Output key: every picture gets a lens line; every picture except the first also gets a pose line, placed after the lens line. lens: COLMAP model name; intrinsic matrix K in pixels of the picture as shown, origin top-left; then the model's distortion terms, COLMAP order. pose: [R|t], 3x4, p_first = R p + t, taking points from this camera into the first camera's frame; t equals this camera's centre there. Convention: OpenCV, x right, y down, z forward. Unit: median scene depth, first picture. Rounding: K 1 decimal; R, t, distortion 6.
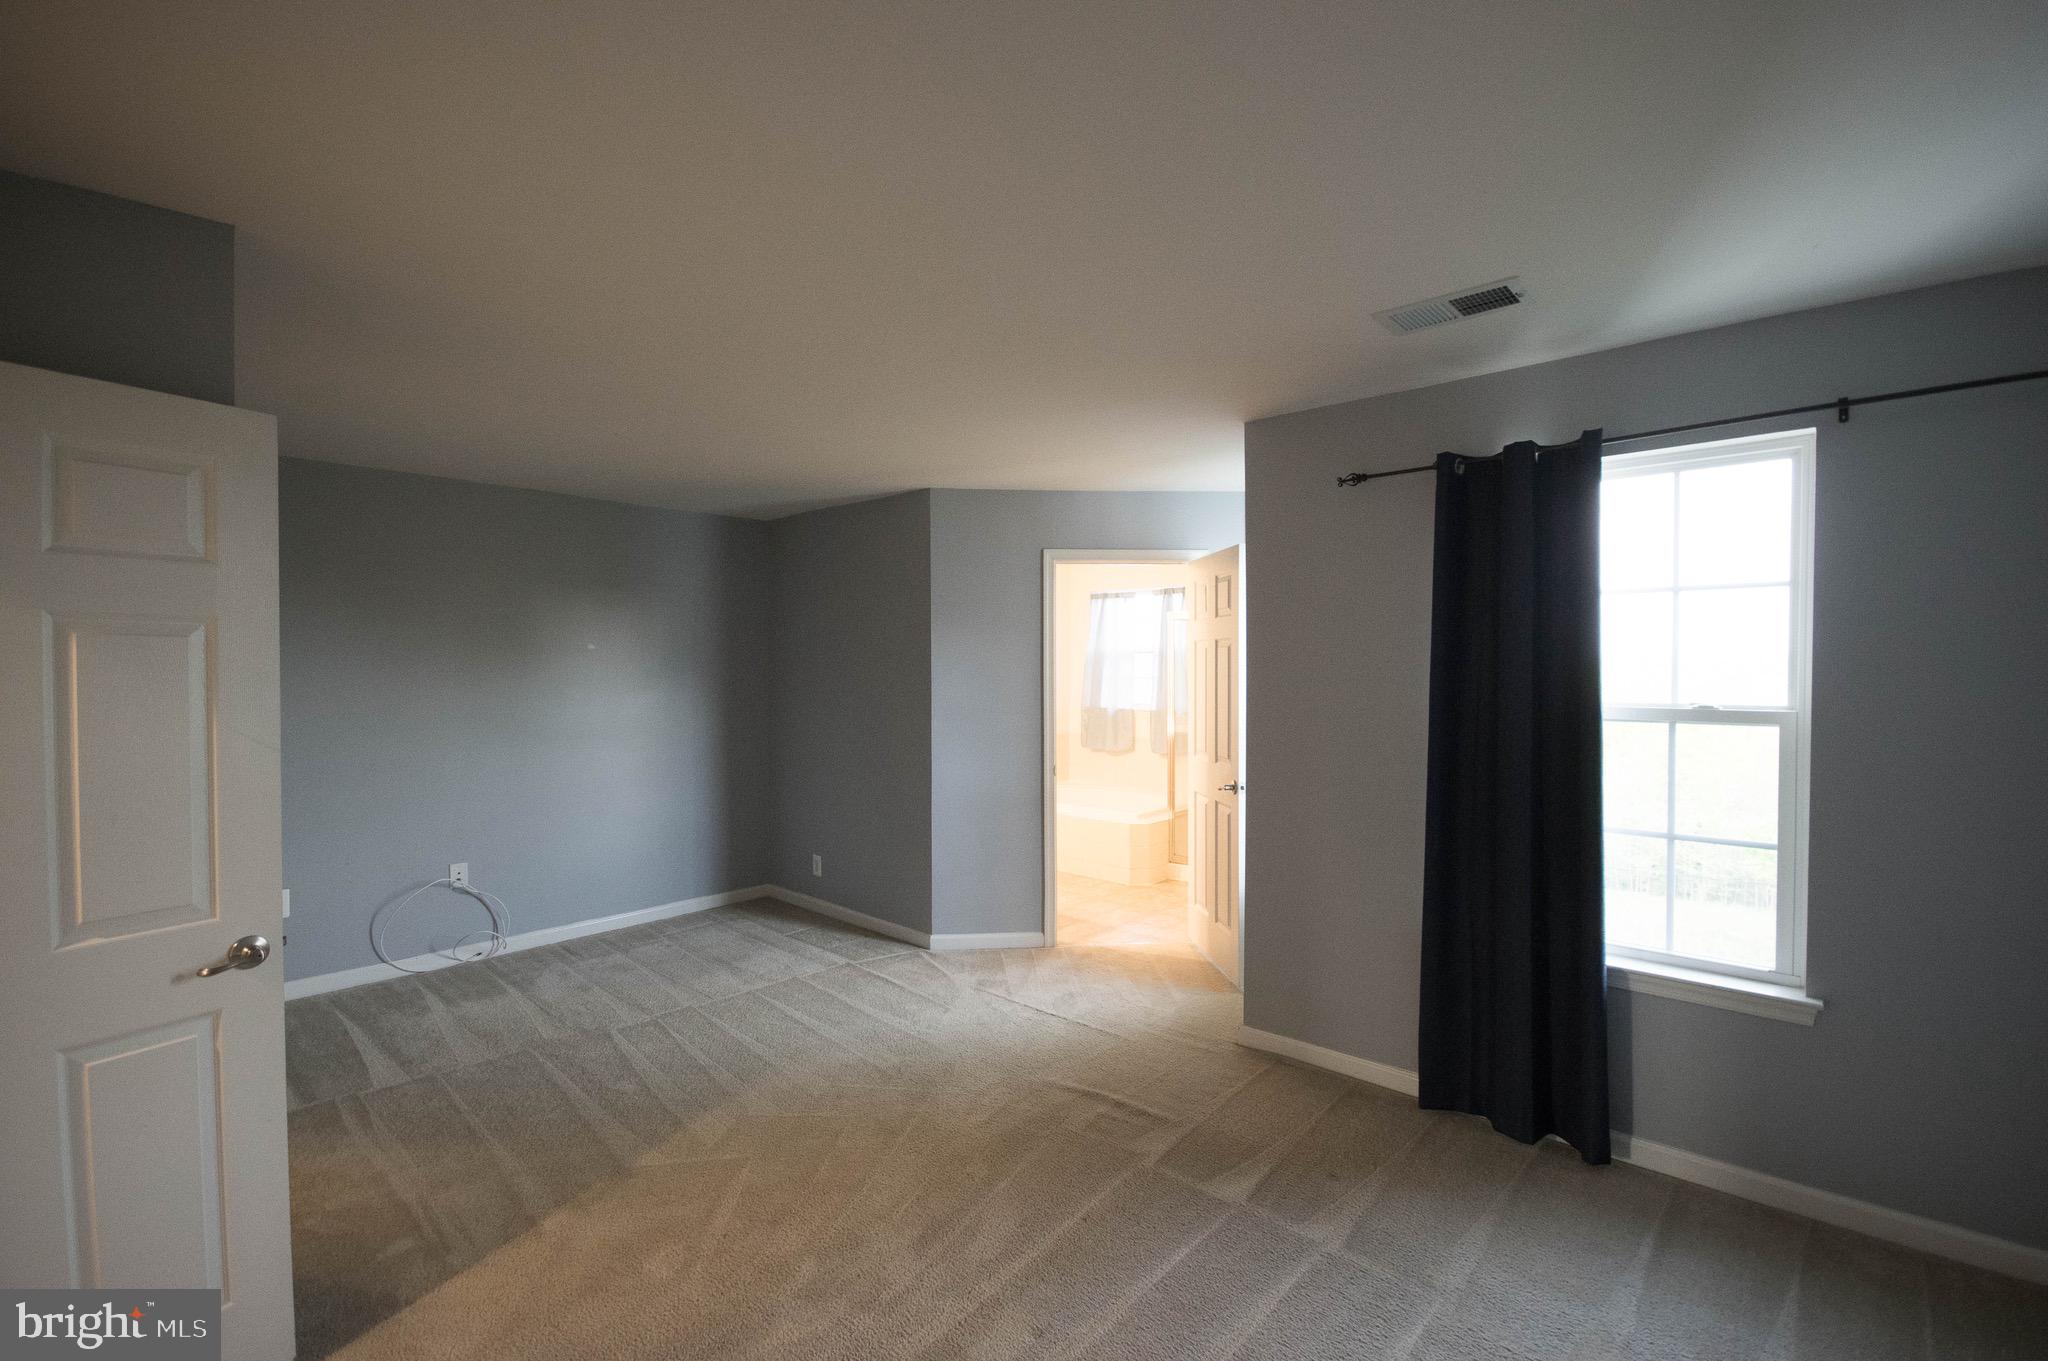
lens RADIAL K [[892.7, 0, 1026.1], [0, 892.7, 688.7], [0, 0, 1]] dist [-0.006632, -0.000487]
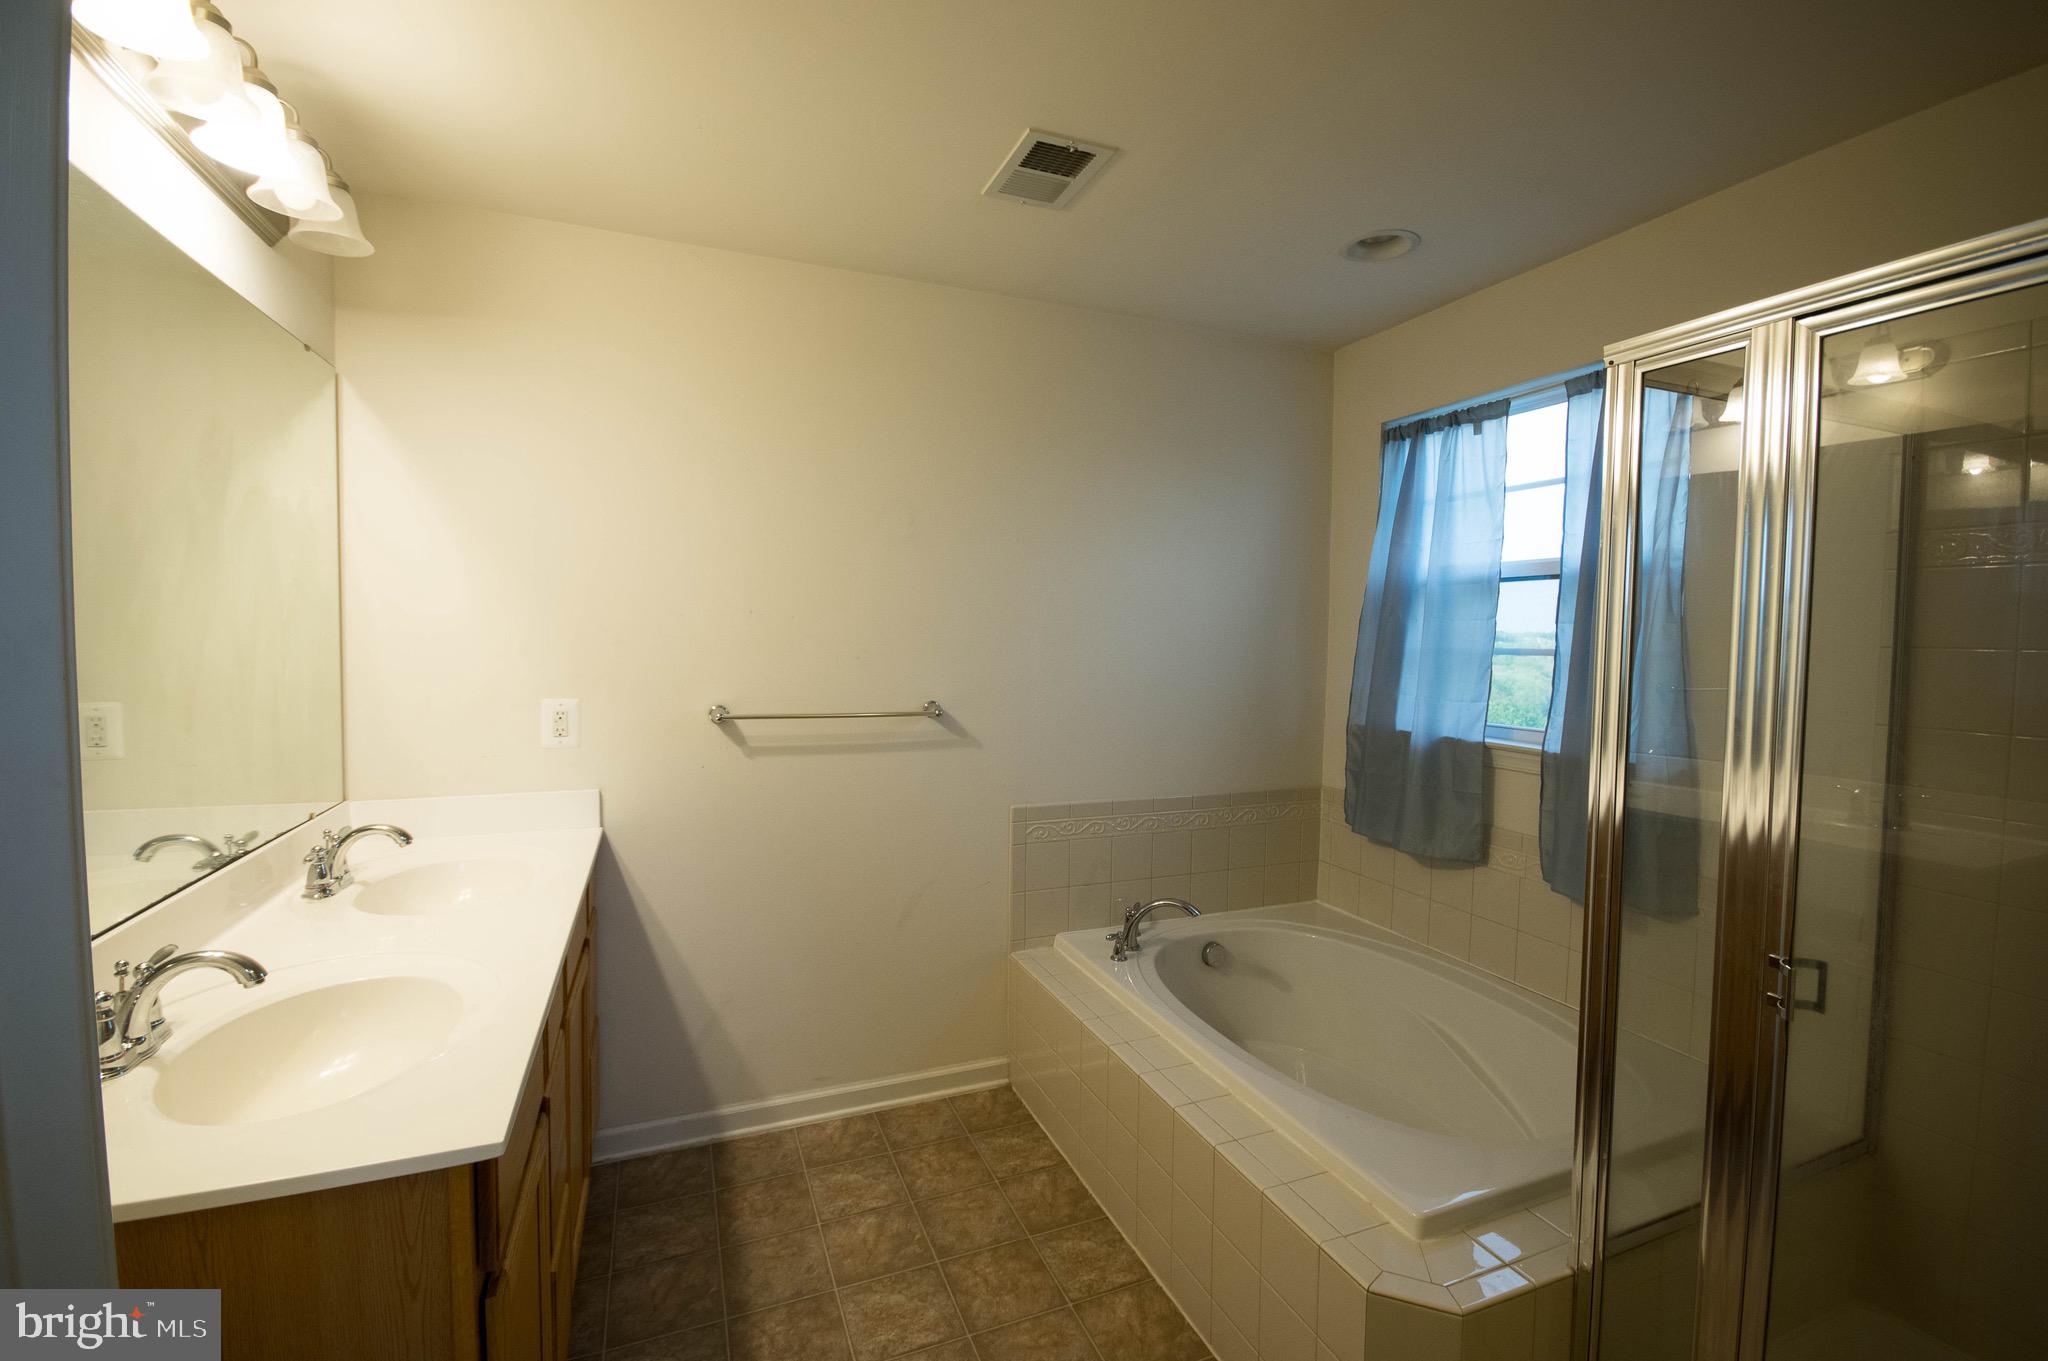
lens RADIAL K [[892.7, 0, 1030.4], [0, 892.7, 678.4], [0, 0, 1]] dist [-0.006632, -0.000487]
pose [[0.908957, 0.029109, -0.415872, 0.090593], [-0.017623, 0.999351, 0.031432, -0.008061], [0.416517, -0.021241, 0.908880, 0.547597]]
